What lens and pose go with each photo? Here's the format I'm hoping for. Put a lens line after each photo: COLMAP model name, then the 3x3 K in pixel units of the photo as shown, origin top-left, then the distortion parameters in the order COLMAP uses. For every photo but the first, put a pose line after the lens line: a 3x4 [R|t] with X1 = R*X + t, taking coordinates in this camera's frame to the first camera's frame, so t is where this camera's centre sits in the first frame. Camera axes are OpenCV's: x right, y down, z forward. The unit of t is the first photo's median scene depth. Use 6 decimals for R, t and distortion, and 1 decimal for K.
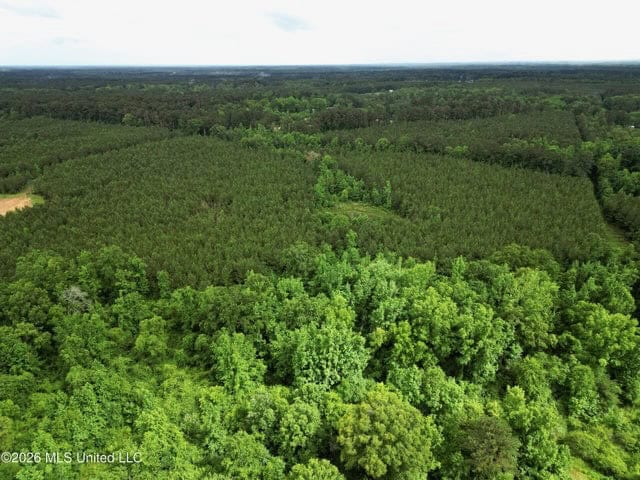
lens RADIAL K [[447.6, 0, 318.3], [0, 447.6, 243.5], [0, 0, 1]] dist [0.059047, -0.043941]
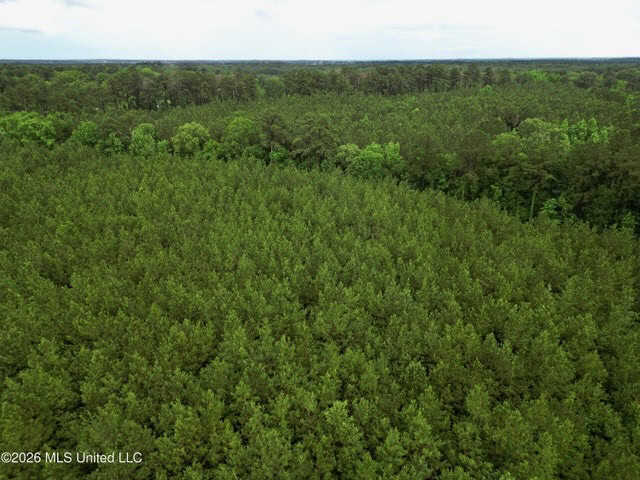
lens RADIAL K [[450.7, 0, 320.8], [0, 450.7, 241.4], [0, 0, 1]] dist [0.042920, 0.000909]
pose [[0.994711, -0.031865, 0.097644, 0.291162], [0.031823, 0.999492, 0.001990, -0.176146], [-0.097658, 0.001127, 0.995219, 0.815834]]
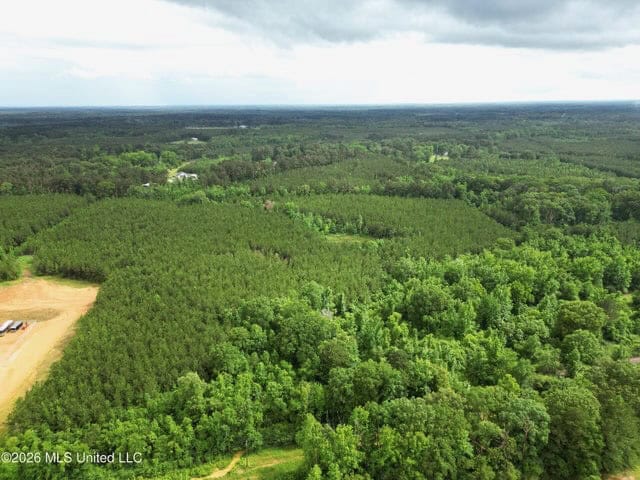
lens RADIAL K [[447.6, 0, 321.1], [0, 447.6, 240.3], [0, 0, 1]] dist [0.059047, -0.043941]
pose [[0.852560, -0.147383, 0.501418, -0.633362], [0.192287, 0.980574, -0.038723, -0.033496], [-0.485970, 0.129430, 0.864338, -0.115022]]
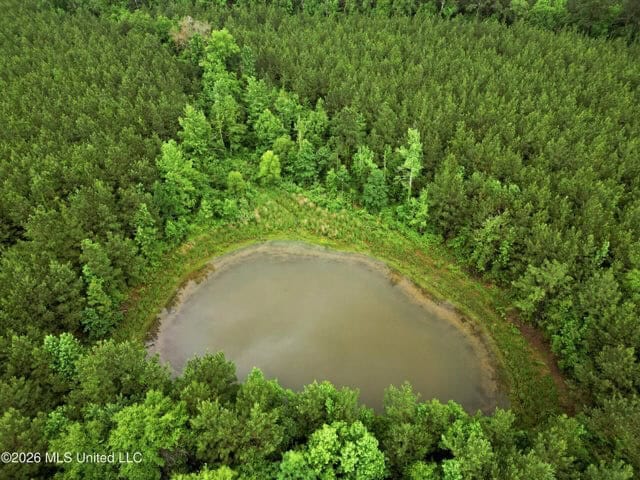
lens RADIAL K [[447.6, 0, 319.2], [0, 447.6, 237.2], [0, 0, 1]] dist [0.059047, -0.043941]
pose [[0.994464, -0.062247, 0.084652, 0.065904], [0.038865, 0.966409, 0.254055, -0.145755], [-0.097623, -0.249359, 0.963478, 0.697797]]
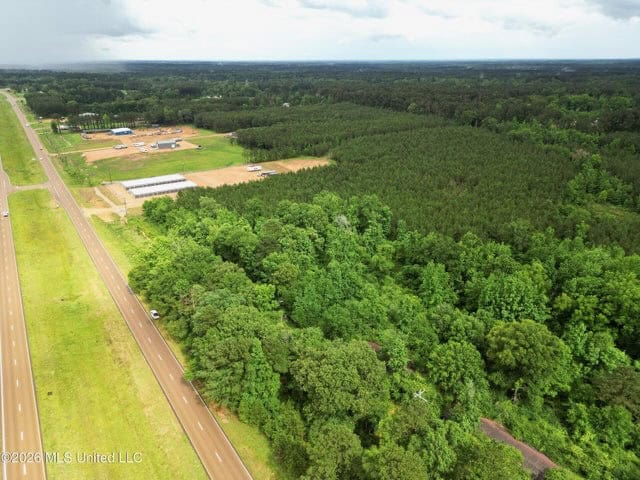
lens RADIAL K [[447.6, 0, 320.3], [0, 447.6, 240.2], [0, 0, 1]] dist [0.059047, -0.043941]
pose [[0.830392, 0.215552, -0.513797, 0.079934], [-0.213096, 0.974894, 0.064591, 0.049612], [0.514820, 0.055853, 0.855477, -0.136021]]
